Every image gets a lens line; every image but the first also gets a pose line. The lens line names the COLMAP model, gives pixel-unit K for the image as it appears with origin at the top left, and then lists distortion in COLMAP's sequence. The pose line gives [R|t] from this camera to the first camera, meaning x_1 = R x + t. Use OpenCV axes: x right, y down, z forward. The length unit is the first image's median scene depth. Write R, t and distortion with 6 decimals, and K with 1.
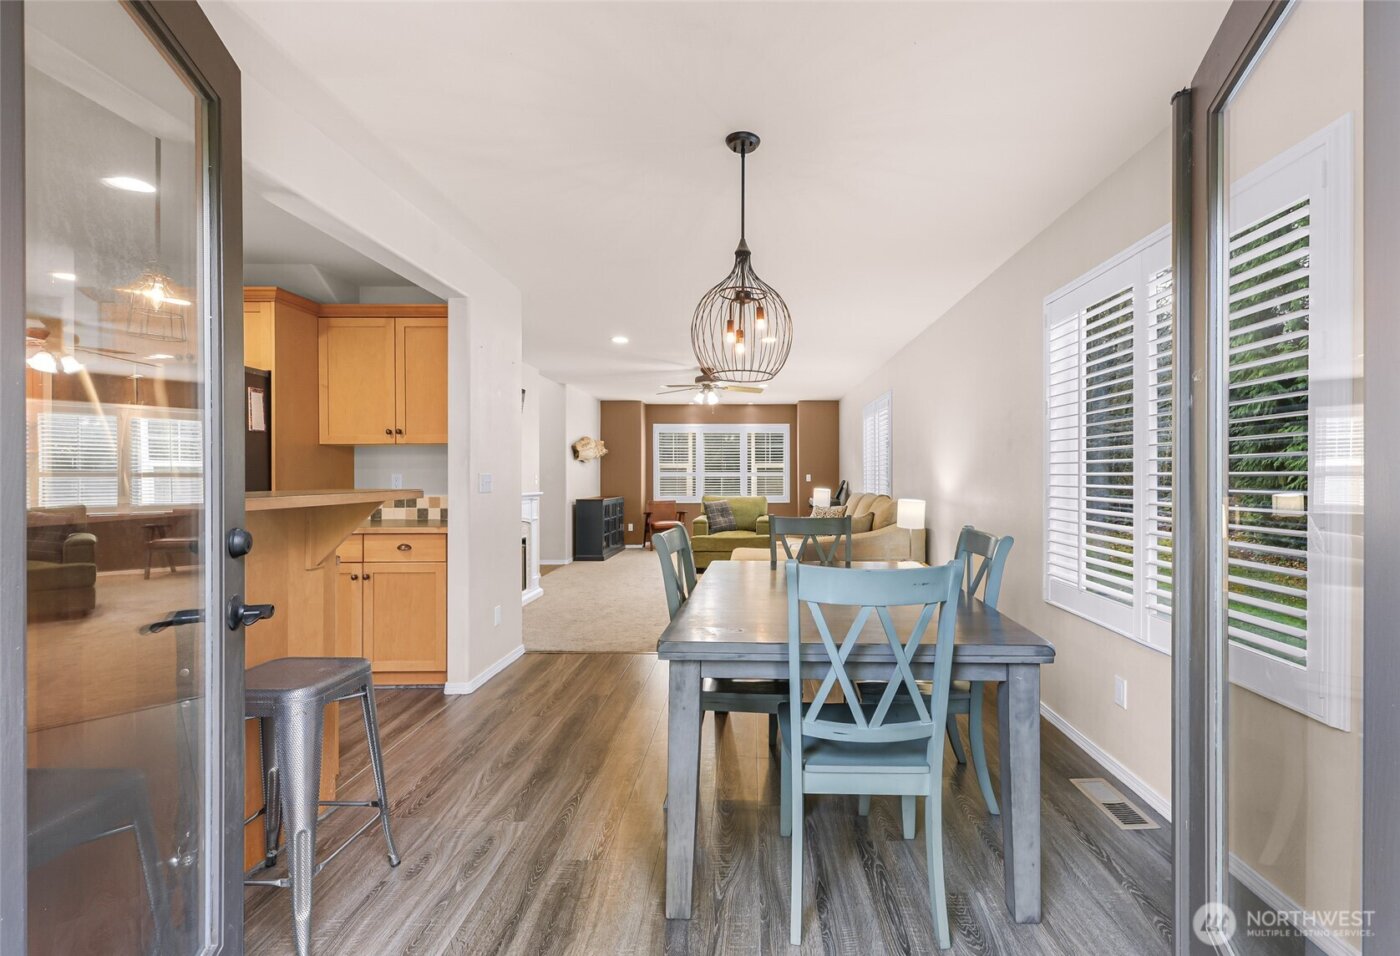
lens RADIAL K [[576.4, 0, 768.6], [0, 576.4, 477.7], [0, 0, 1]] dist [0.002688, -0.000213]
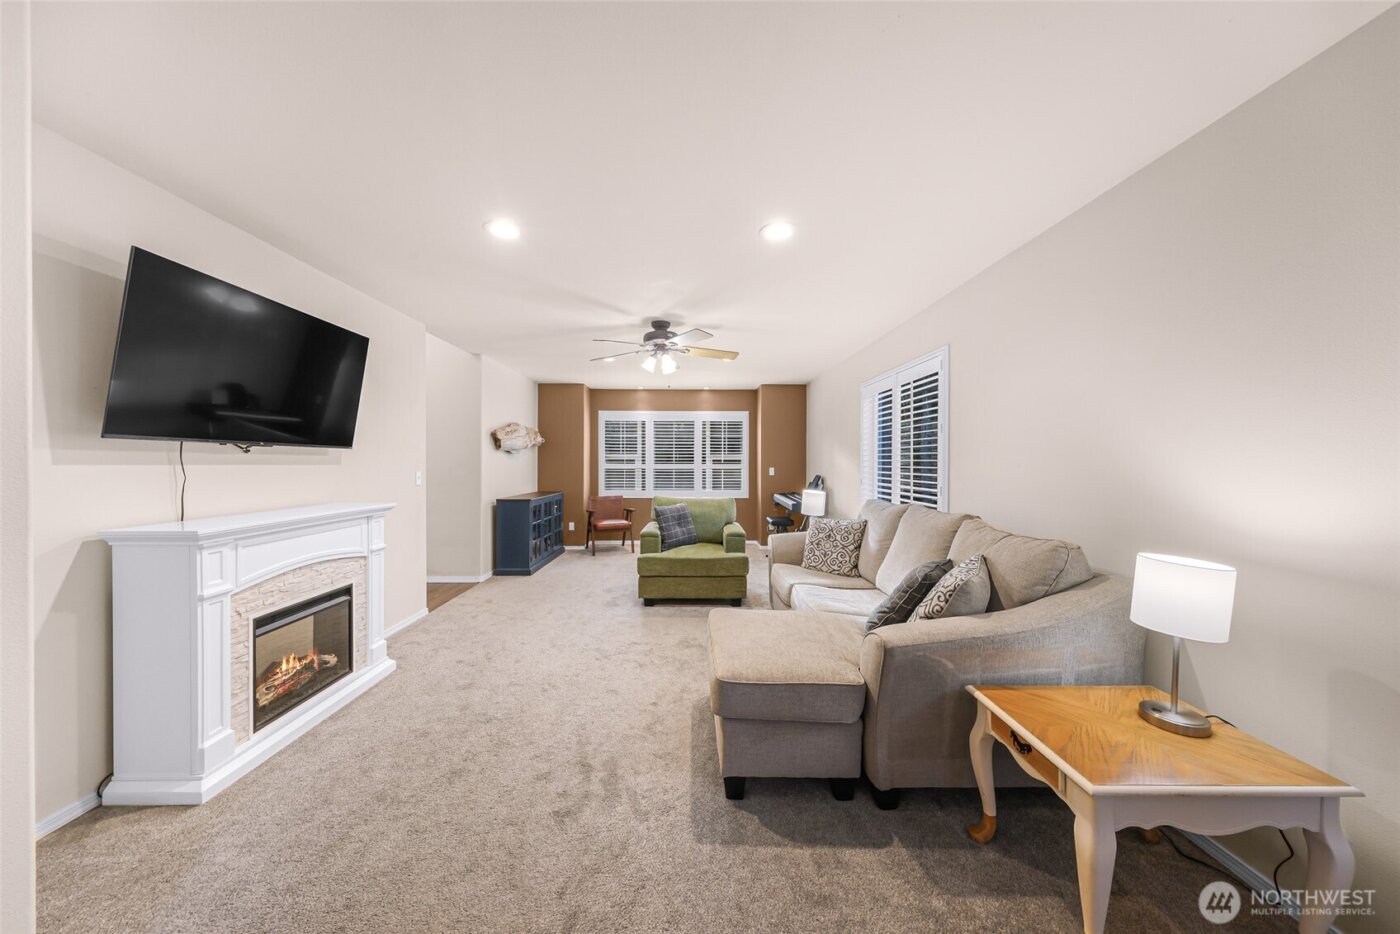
lens RADIAL K [[477.1, 0, 697.6], [0, 477.1, 465.0], [0, 0, 1]] dist [0.002614, 0.000041]
pose [[0.999843, 0.003349, -0.017410, -0.037471], [-0.003345, 0.999994, 0.000285, -0.010548], [0.017411, -0.000227, 0.999848, 0.307654]]
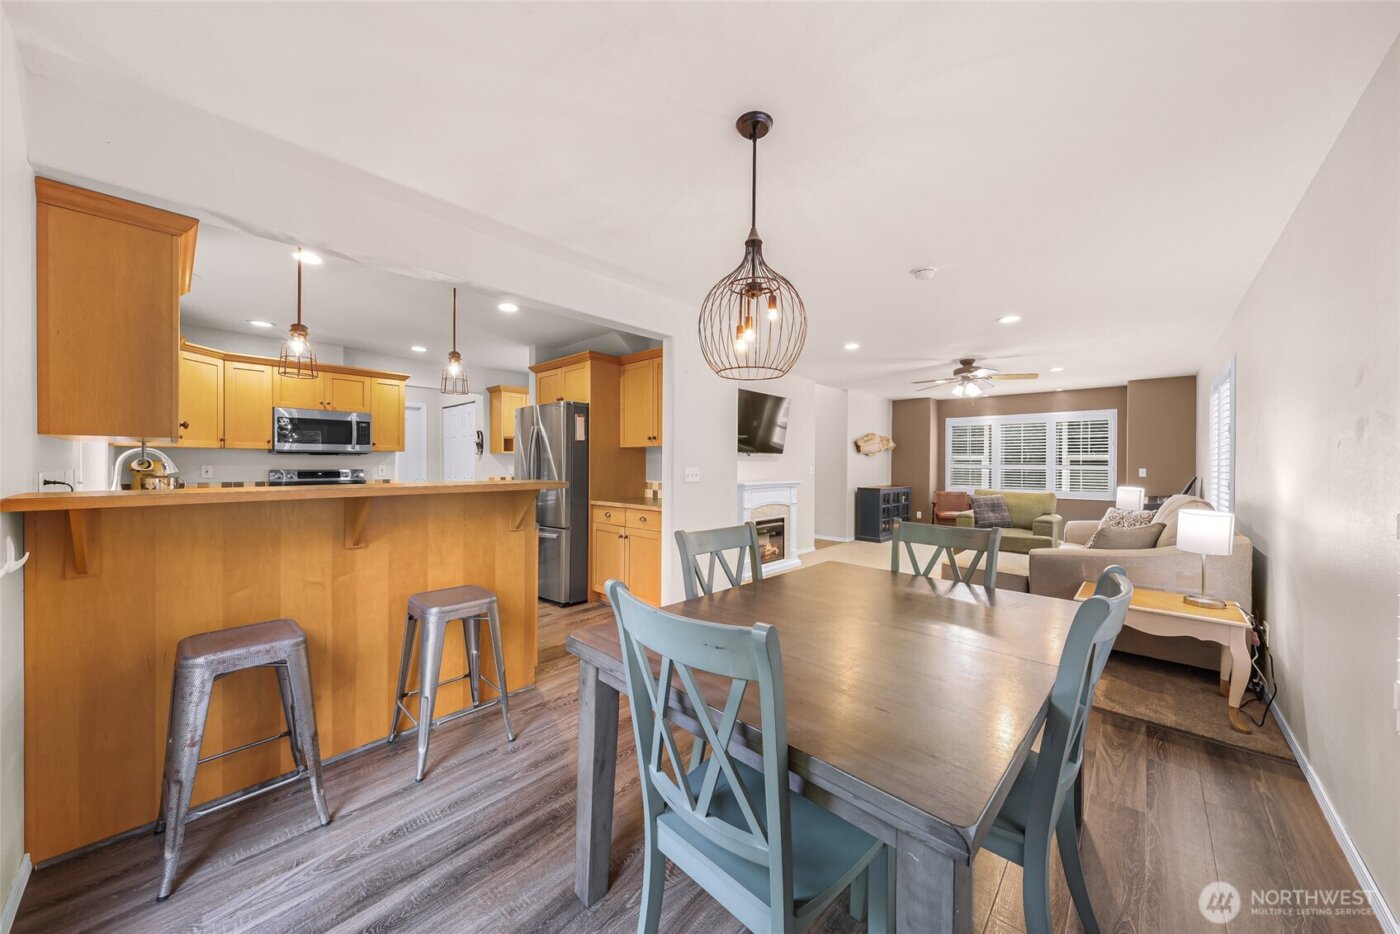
lens RADIAL K [[477.1, 0, 707.0], [0, 477.1, 463.8], [0, 0, 1]] dist [0.002614, 0.000041]
pose [[0.731655, 0.006978, -0.681640, 0.092246], [-0.010875, 0.999940, -0.001437, -0.005121], [0.681589, 0.008464, 0.731686, 0.078832]]
